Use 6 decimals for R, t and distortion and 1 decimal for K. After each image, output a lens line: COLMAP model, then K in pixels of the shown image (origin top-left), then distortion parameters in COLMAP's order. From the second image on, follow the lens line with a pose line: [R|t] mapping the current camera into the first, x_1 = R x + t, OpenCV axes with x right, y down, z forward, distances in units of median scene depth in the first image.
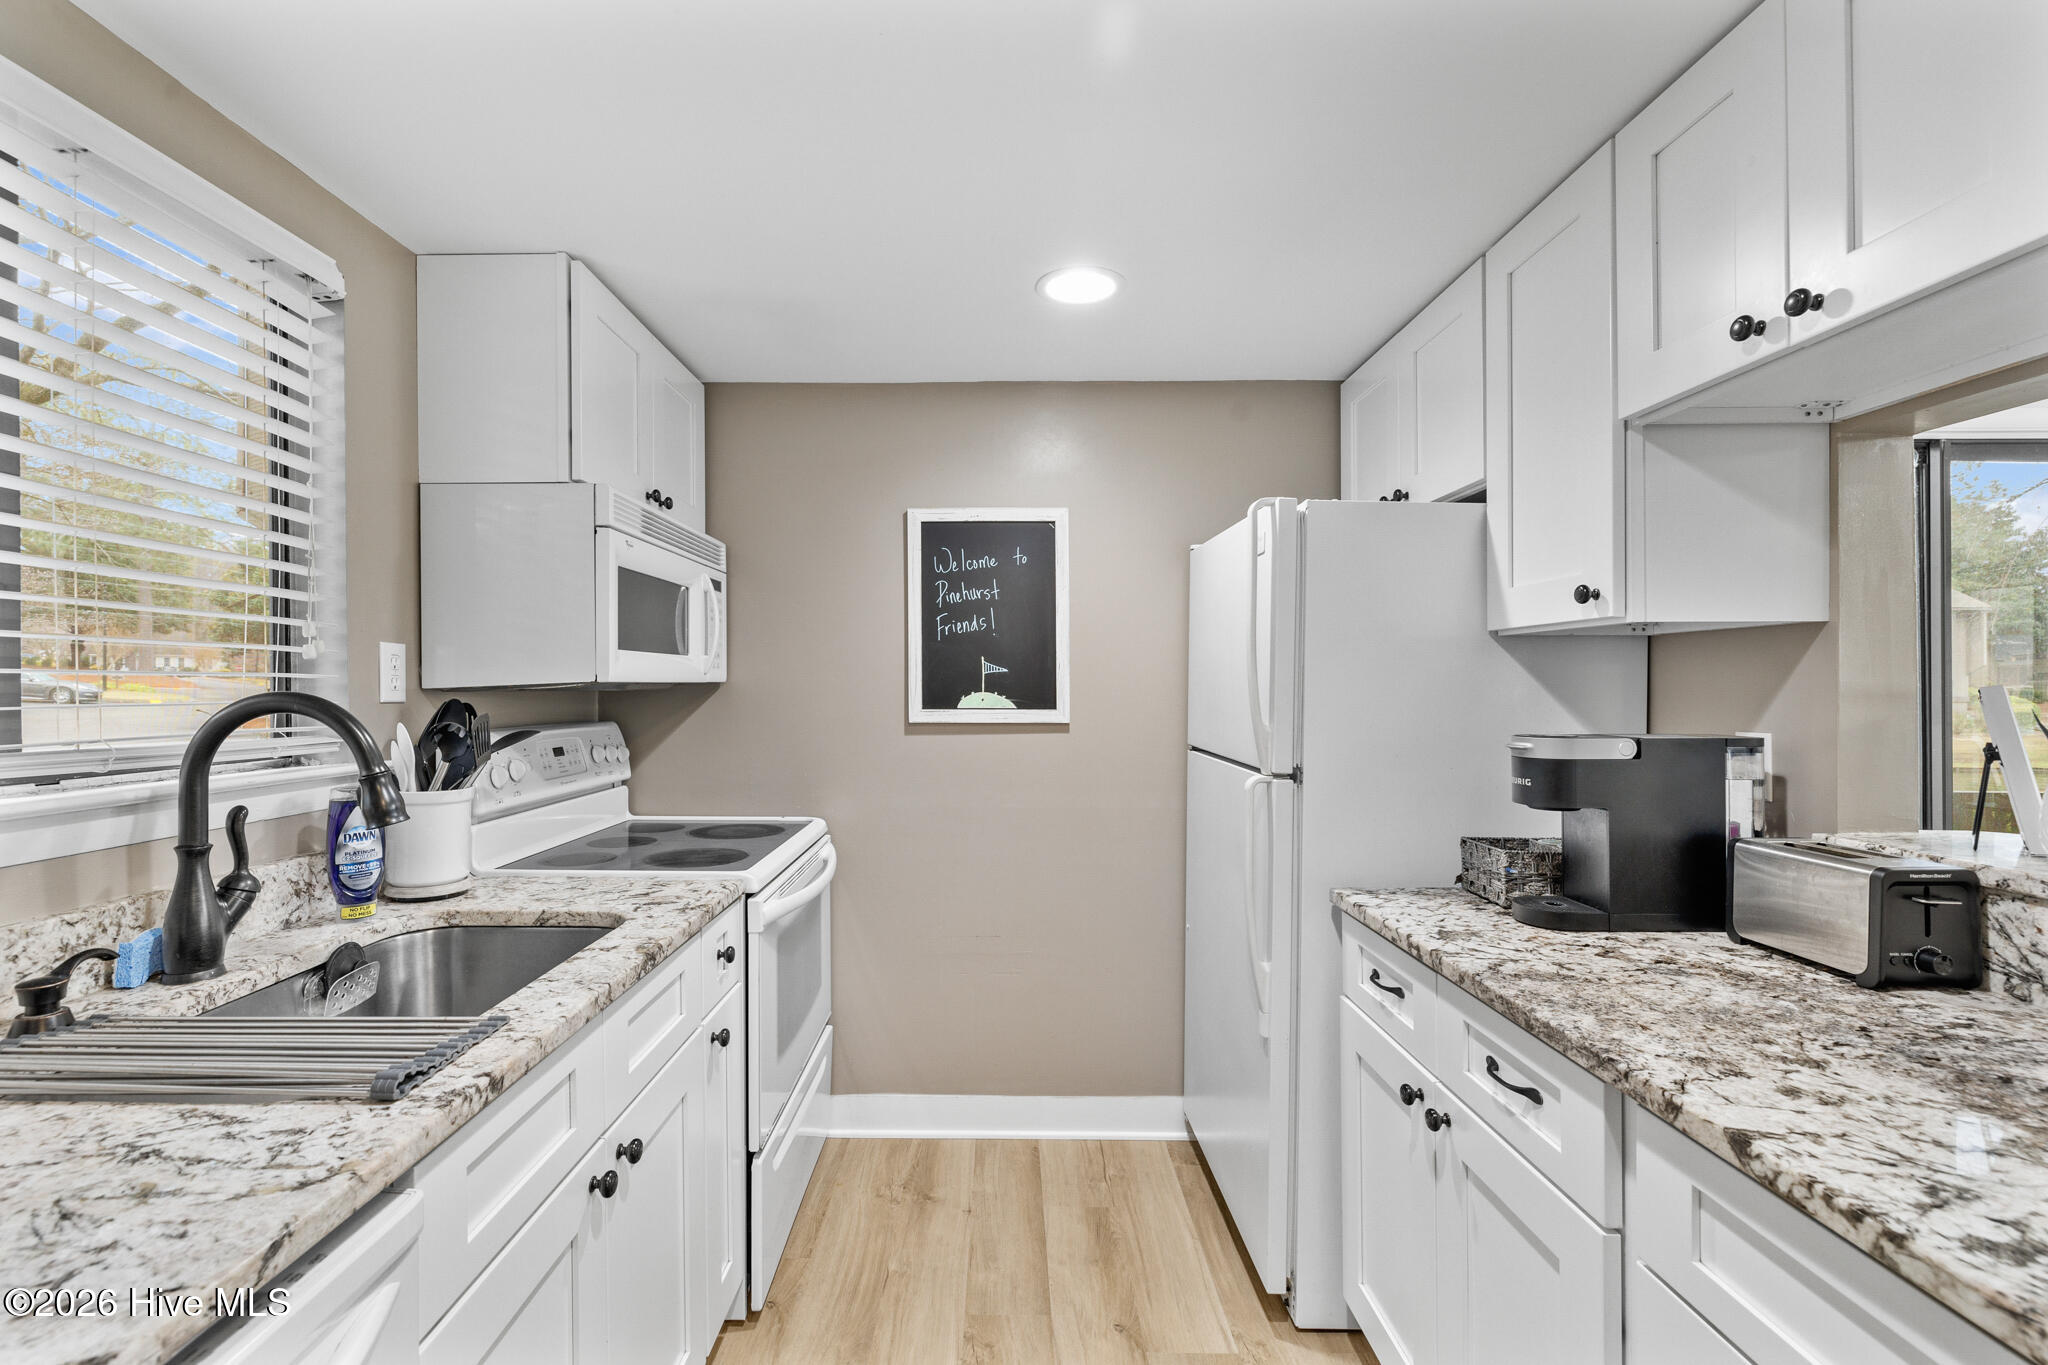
lens RADIAL K [[868.7, 0, 1022.7], [0, 868.7, 673.7], [0, 0, 1]] dist [-0.001421, -0.000266]
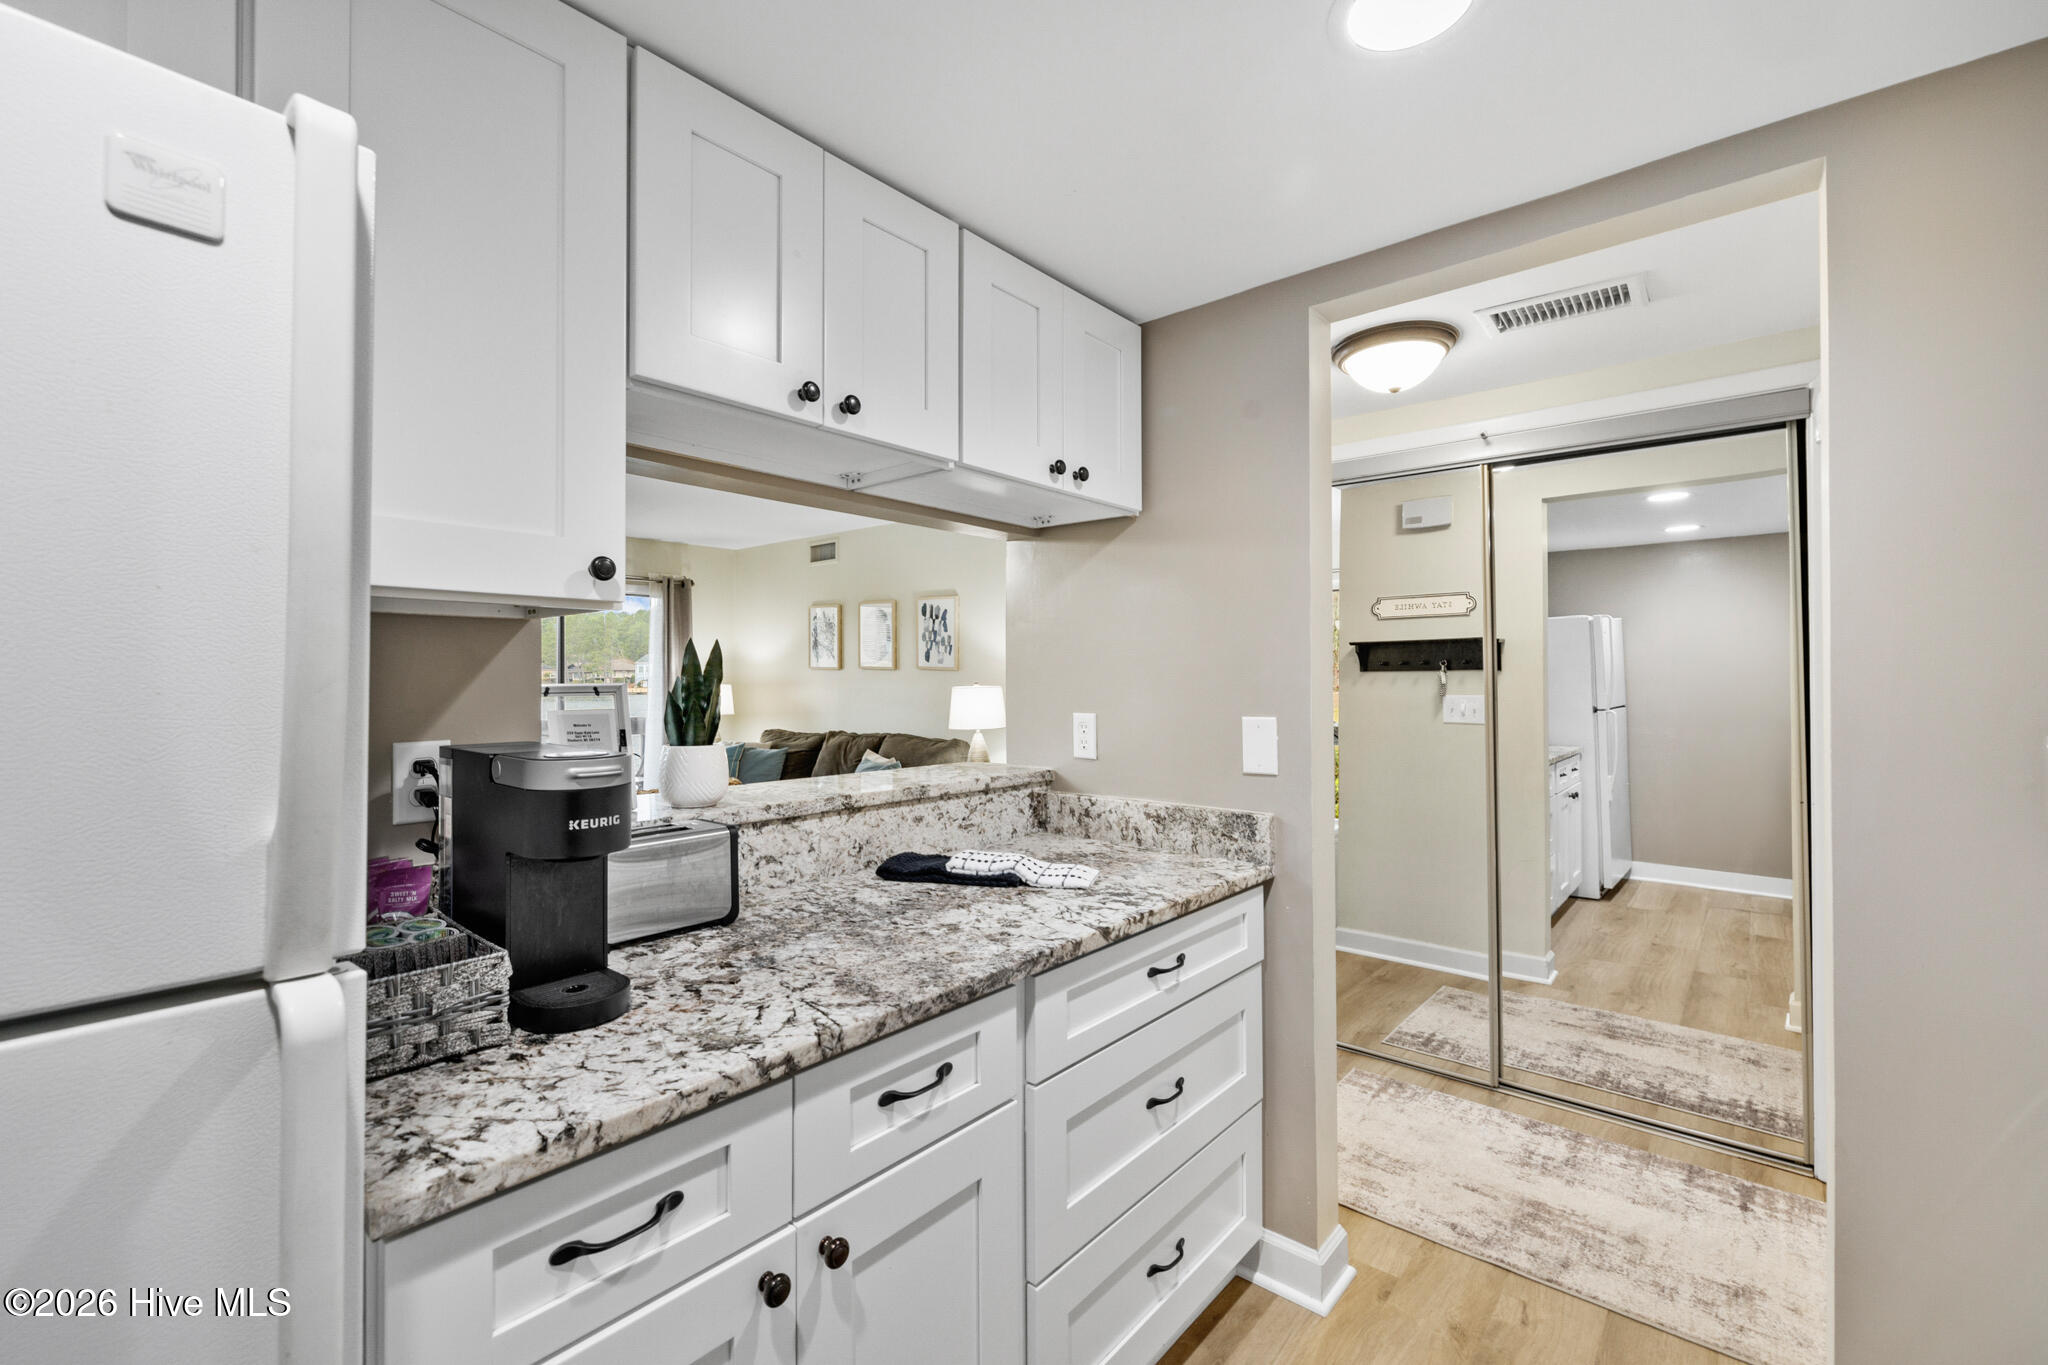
lens RADIAL K [[868.7, 0, 1022.7], [0, 868.7, 673.7], [0, 0, 1]] dist [-0.001421, -0.000266]
pose [[-0.736474, 0.009396, 0.676401, -0.185593], [-0.002408, 0.999861, -0.016511, 0.022981], [-0.676462, -0.013789, -0.736348, 1.654507]]
